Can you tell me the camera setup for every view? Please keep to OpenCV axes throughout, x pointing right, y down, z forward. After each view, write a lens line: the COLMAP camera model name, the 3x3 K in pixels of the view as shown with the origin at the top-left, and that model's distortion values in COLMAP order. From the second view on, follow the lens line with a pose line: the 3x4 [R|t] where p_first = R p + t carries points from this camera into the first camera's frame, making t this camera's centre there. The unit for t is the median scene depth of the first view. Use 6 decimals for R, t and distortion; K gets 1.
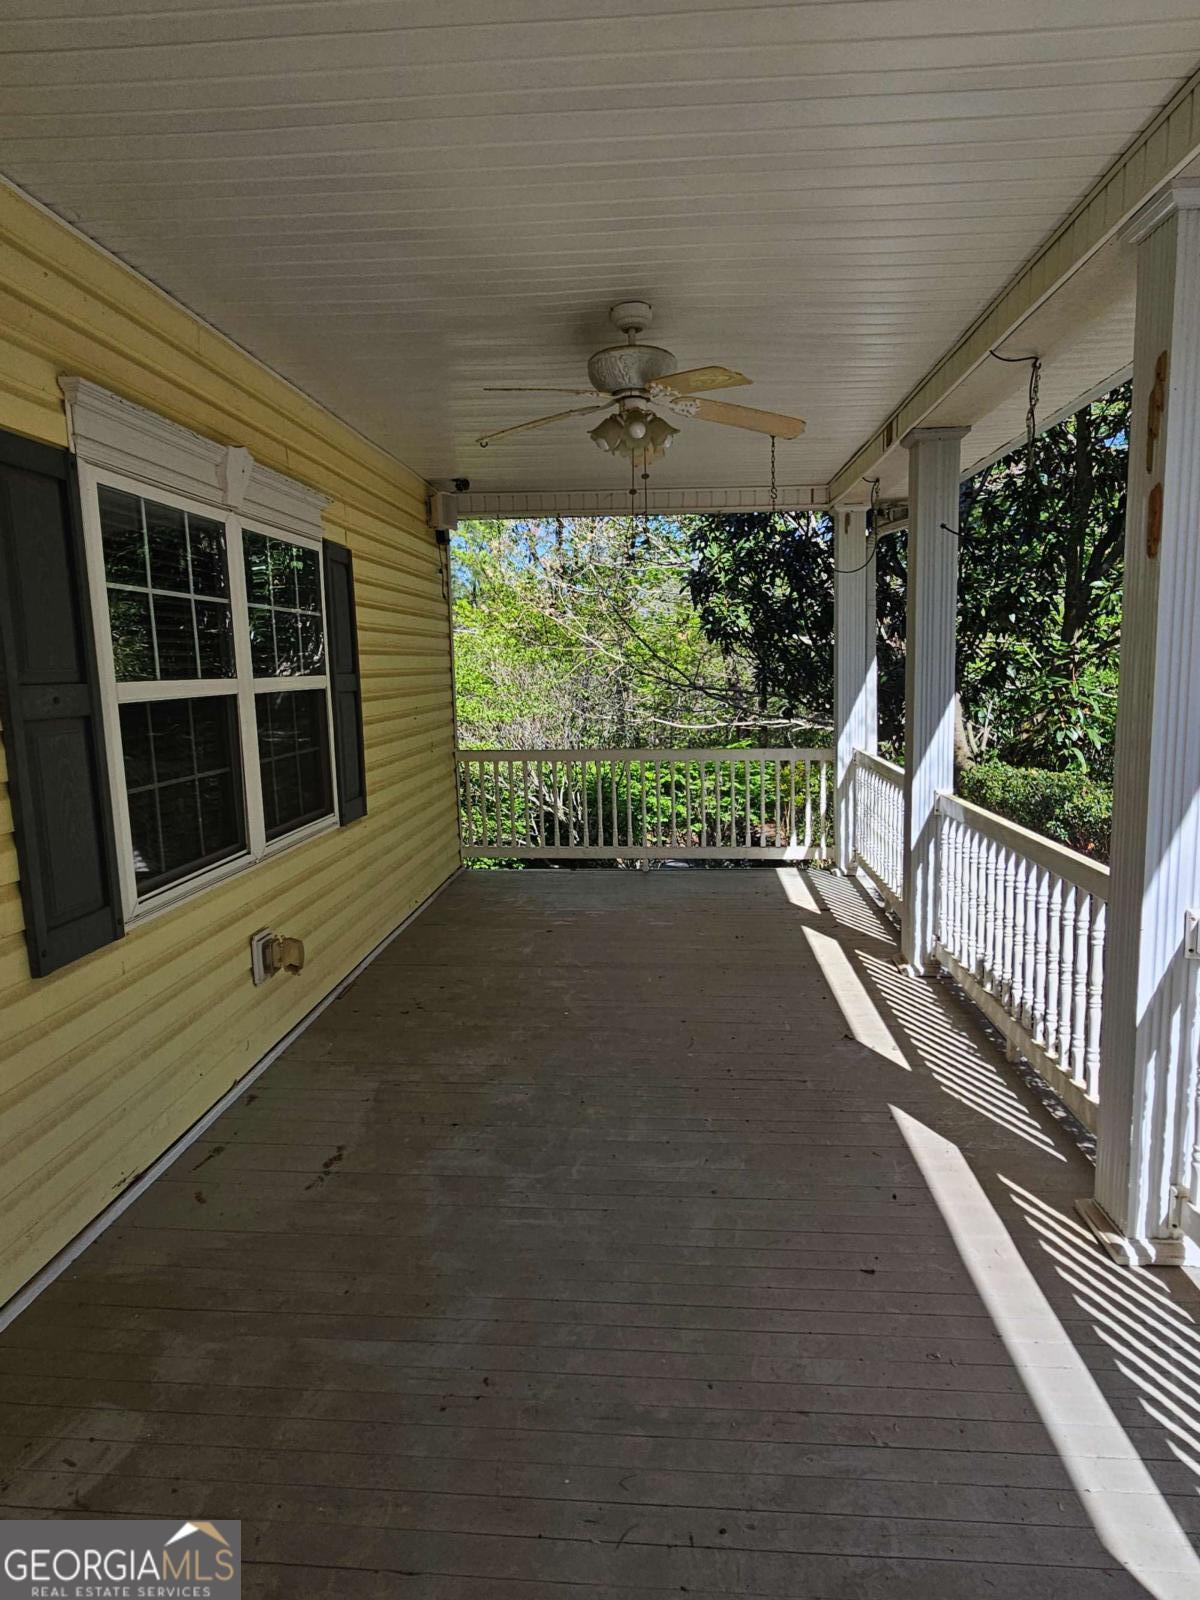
lens RADIAL K [[980.7, 0, 600.0], [0, 980.7, 800.0], [0, 0, 1]] dist [0.002558, 0.000341]
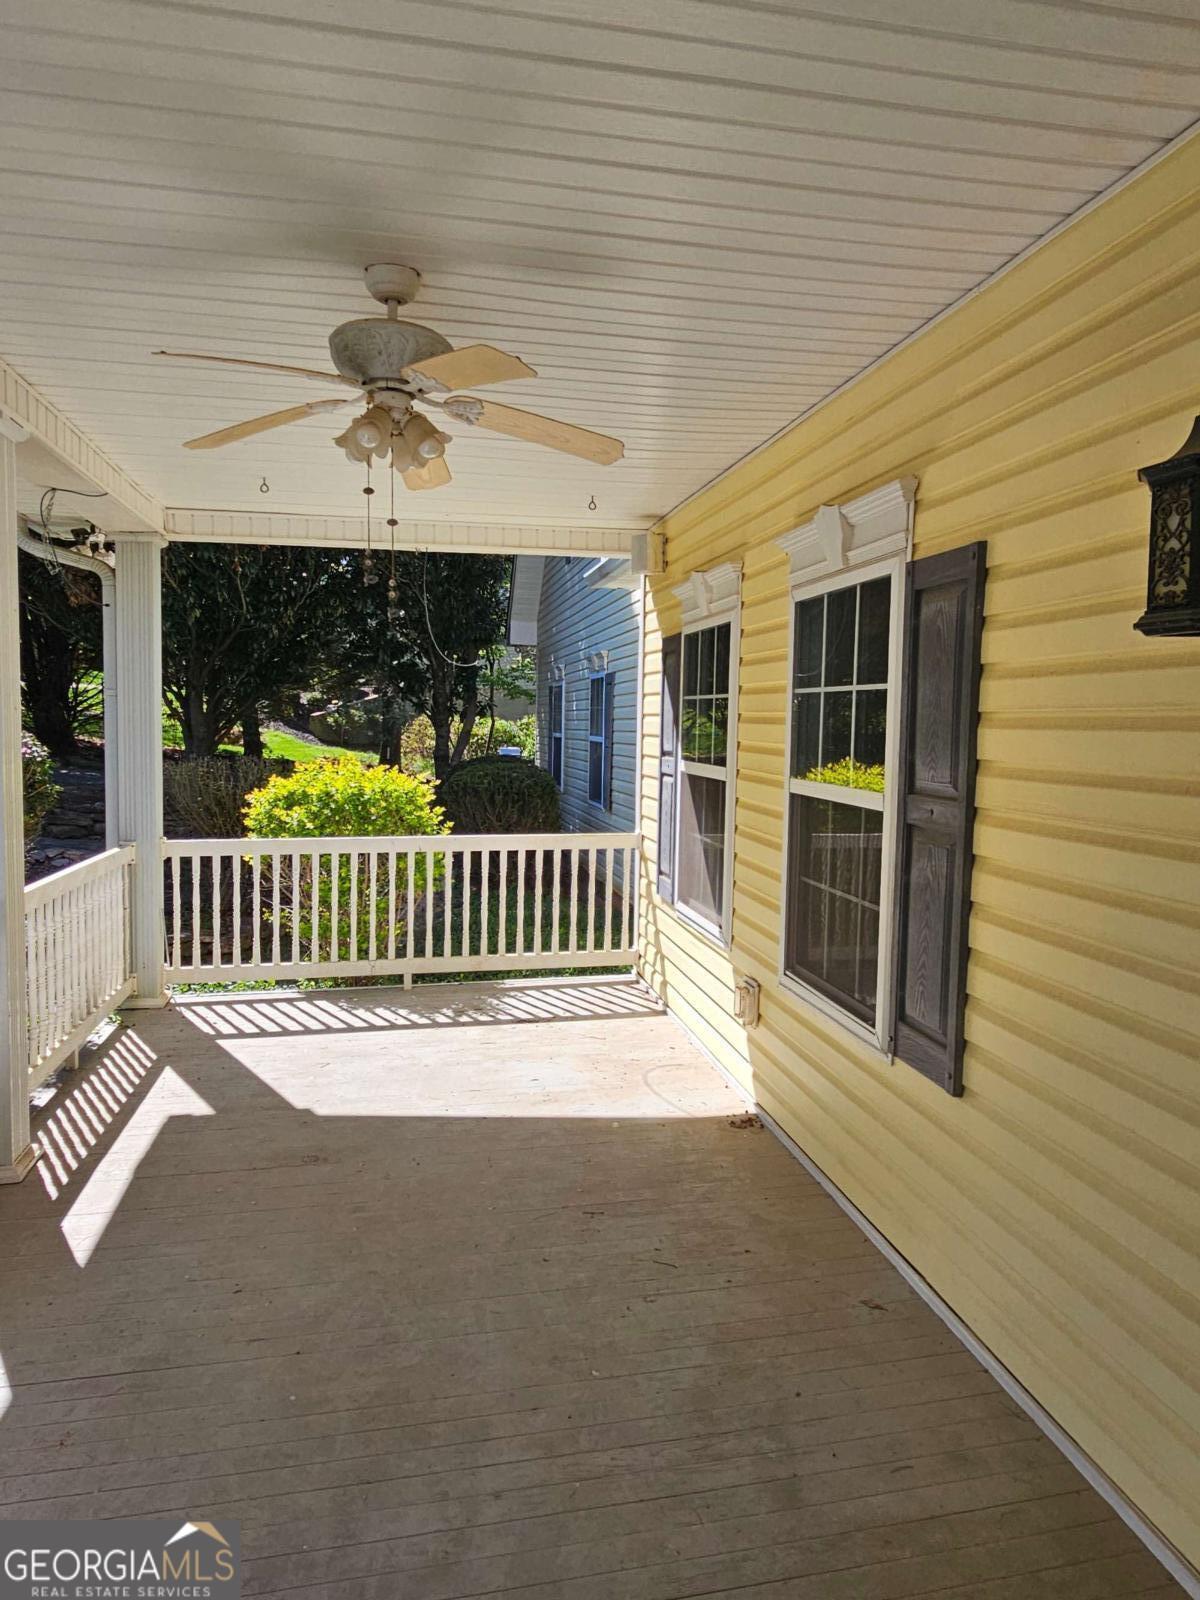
lens RADIAL K [[980.7, 0, 600.0], [0, 980.7, 800.0], [0, 0, 1]] dist [0.002558, 0.000341]
pose [[-0.965549, 0.017118, -0.259659, 0.094000], [-0.038700, 0.977292, 0.208335, -0.286692], [0.257329, 0.211206, -0.942960, 1.952265]]
